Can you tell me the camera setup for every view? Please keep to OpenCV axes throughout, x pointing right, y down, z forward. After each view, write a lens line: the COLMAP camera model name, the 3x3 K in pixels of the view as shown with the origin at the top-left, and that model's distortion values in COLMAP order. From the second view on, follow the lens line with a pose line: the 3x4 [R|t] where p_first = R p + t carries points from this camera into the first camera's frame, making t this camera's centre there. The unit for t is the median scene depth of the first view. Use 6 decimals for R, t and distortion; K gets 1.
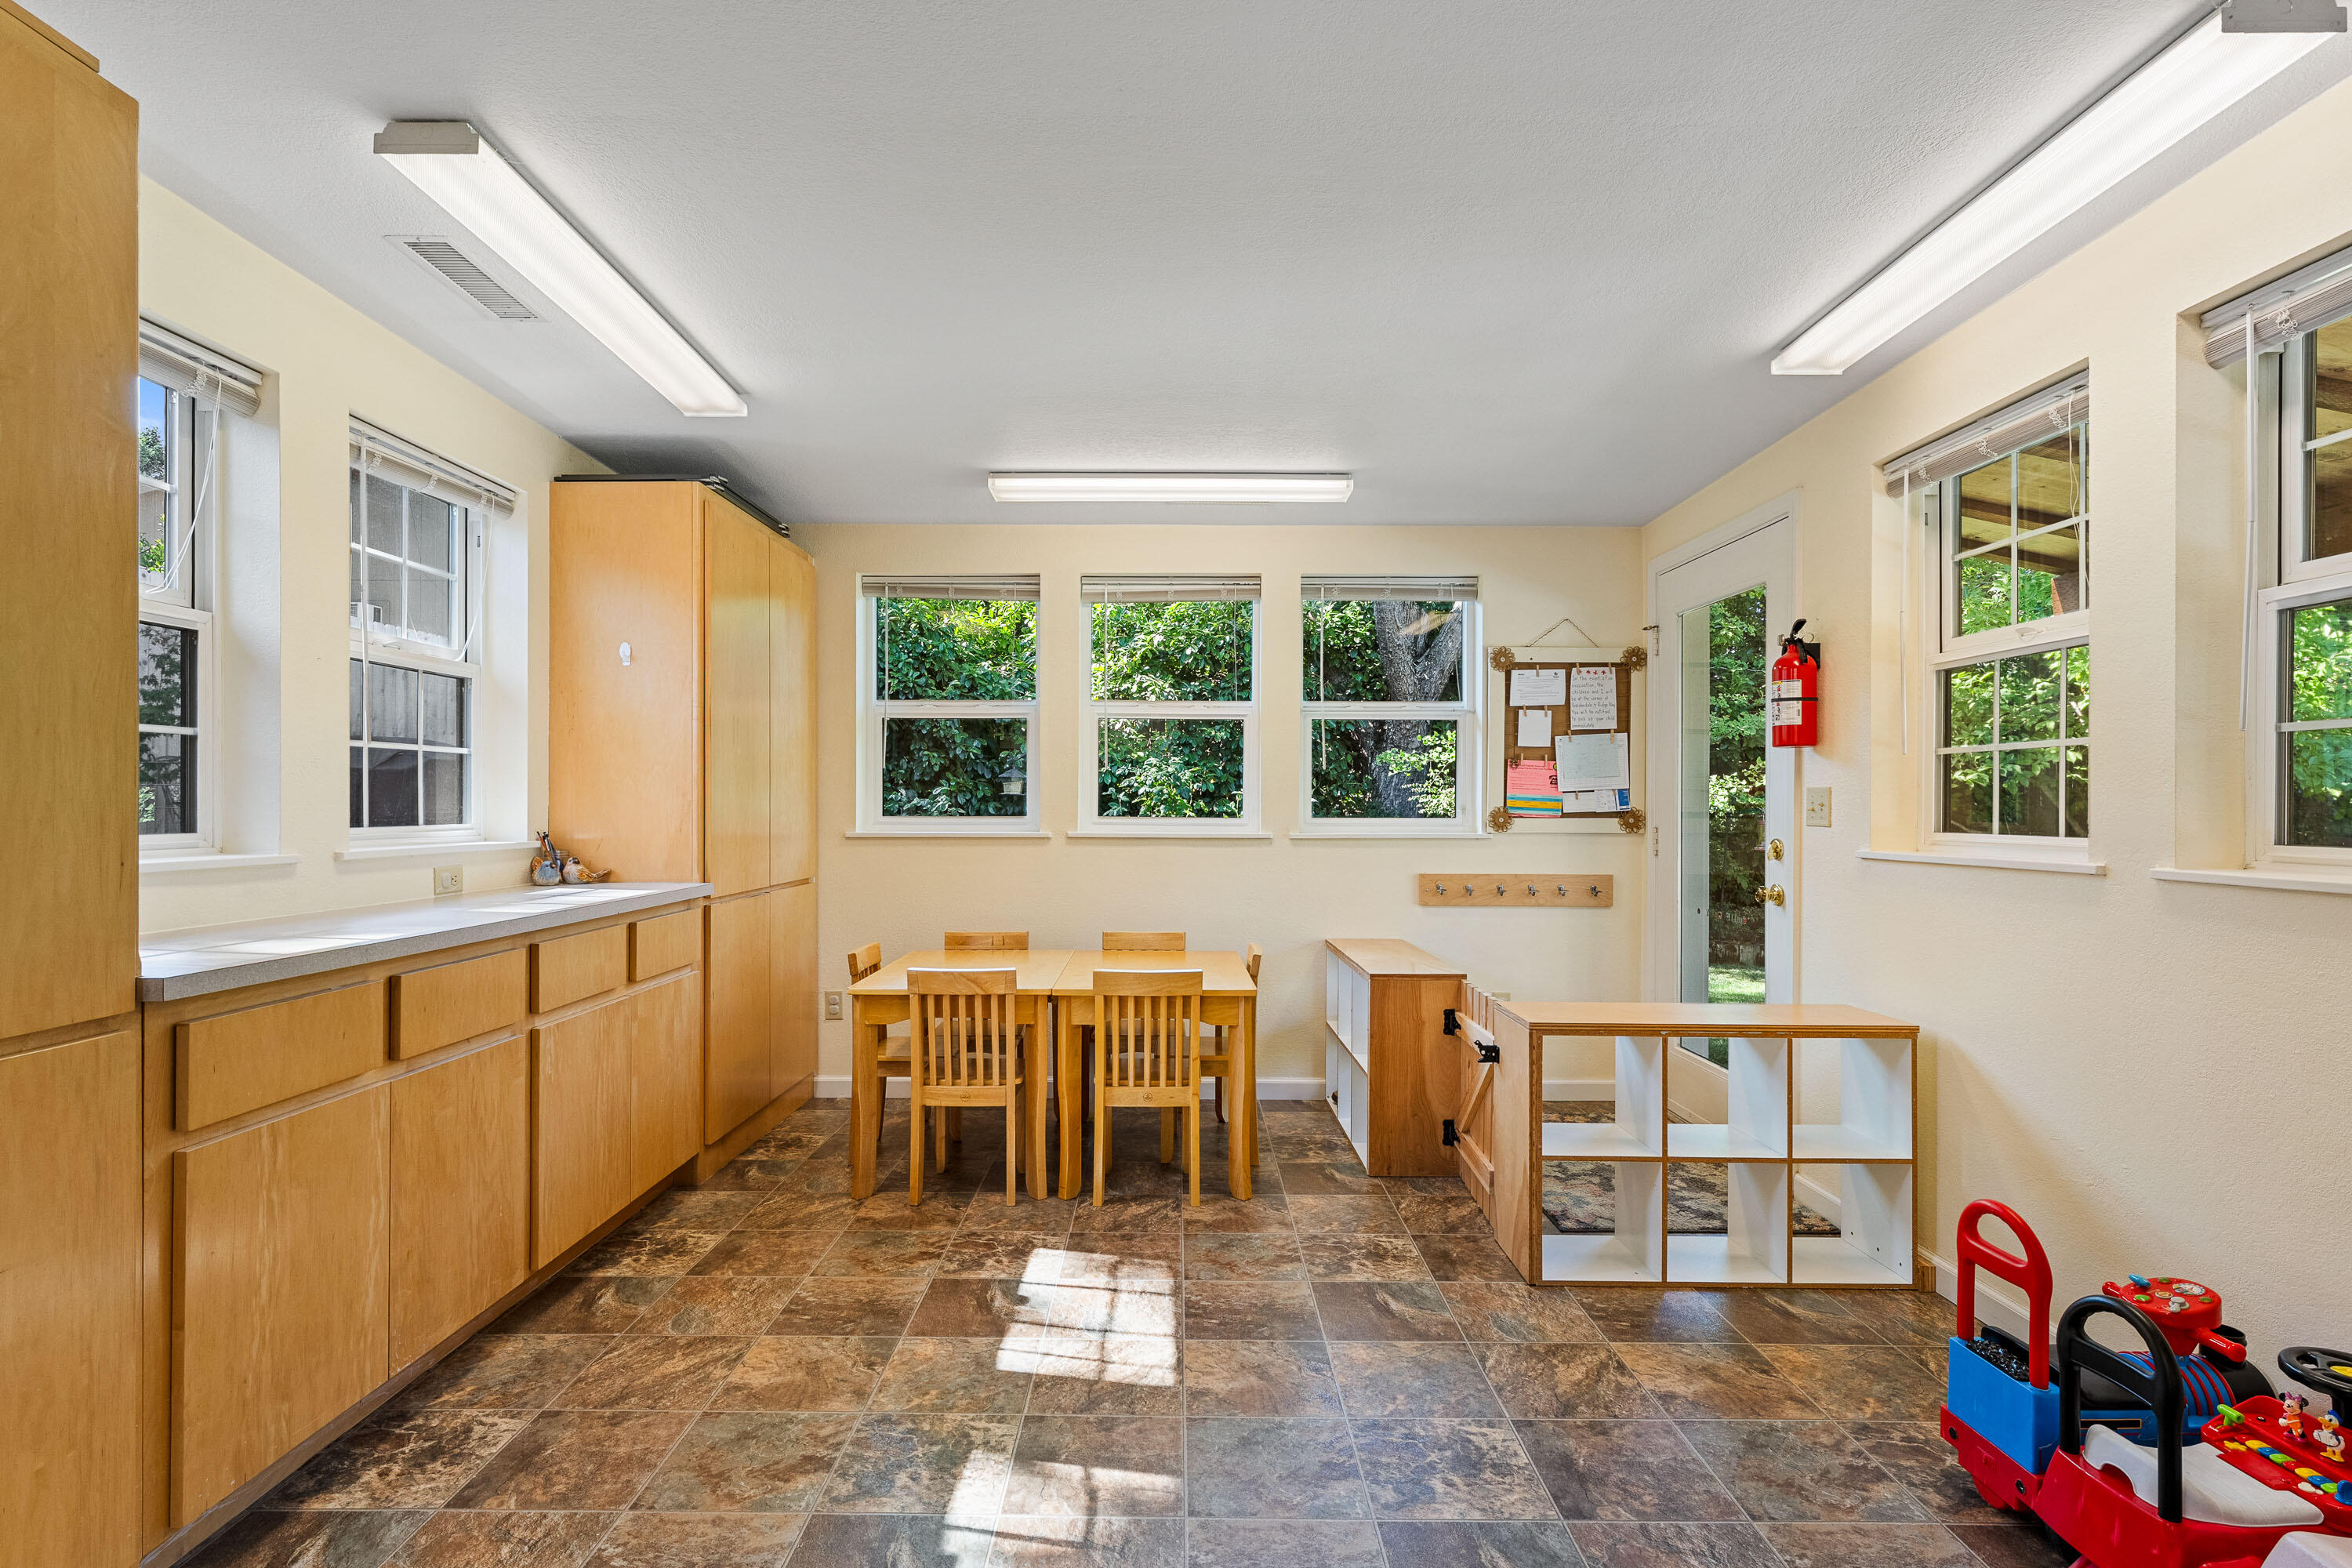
lens RADIAL K [[1145.9, 0, 1171.7], [0, 1145.9, 797.6], [0, 0, 1]] dist [-0.001874, 0.001718]
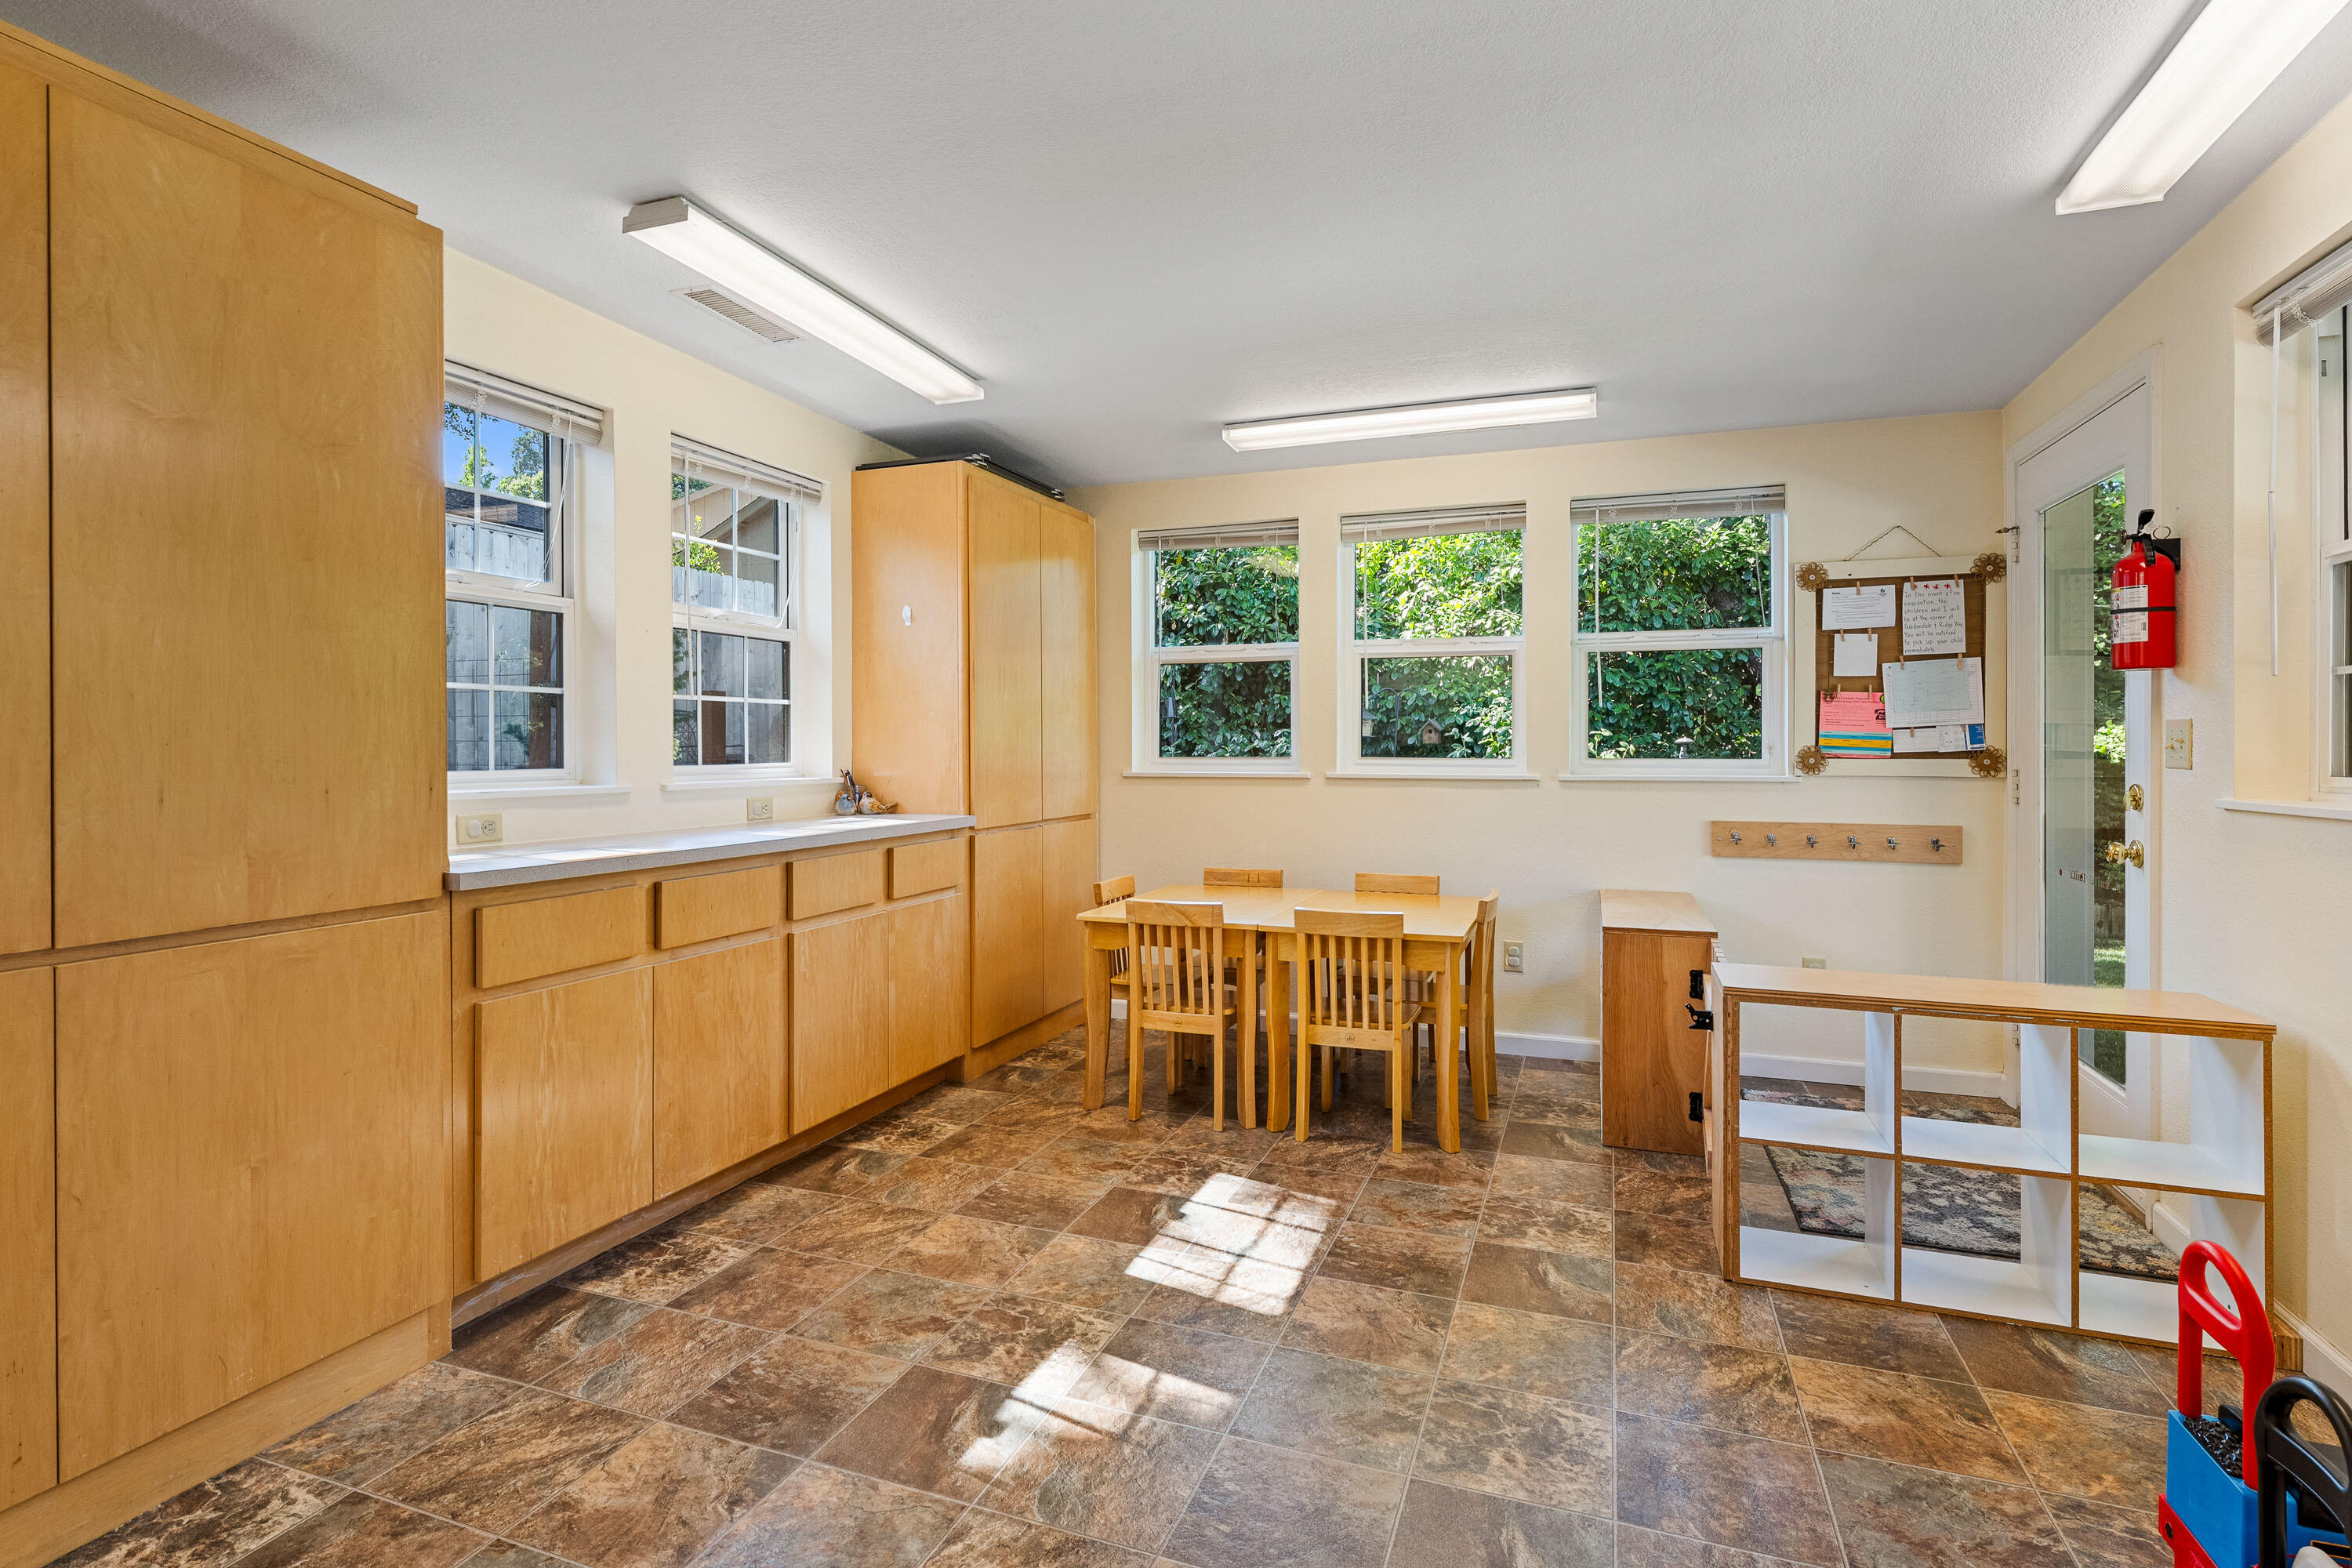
lens RADIAL K [[1145.9, 0, 1147.6], [0, 1145.9, 741.3], [0, 0, 1]] dist [-0.001874, 0.001718]
pose [[0.937477, -0.004614, -0.348018, 0.186703], [0.005151, 0.999987, 0.000620, 0.002310], [0.348010, -0.002374, 0.937488, 0.006252]]
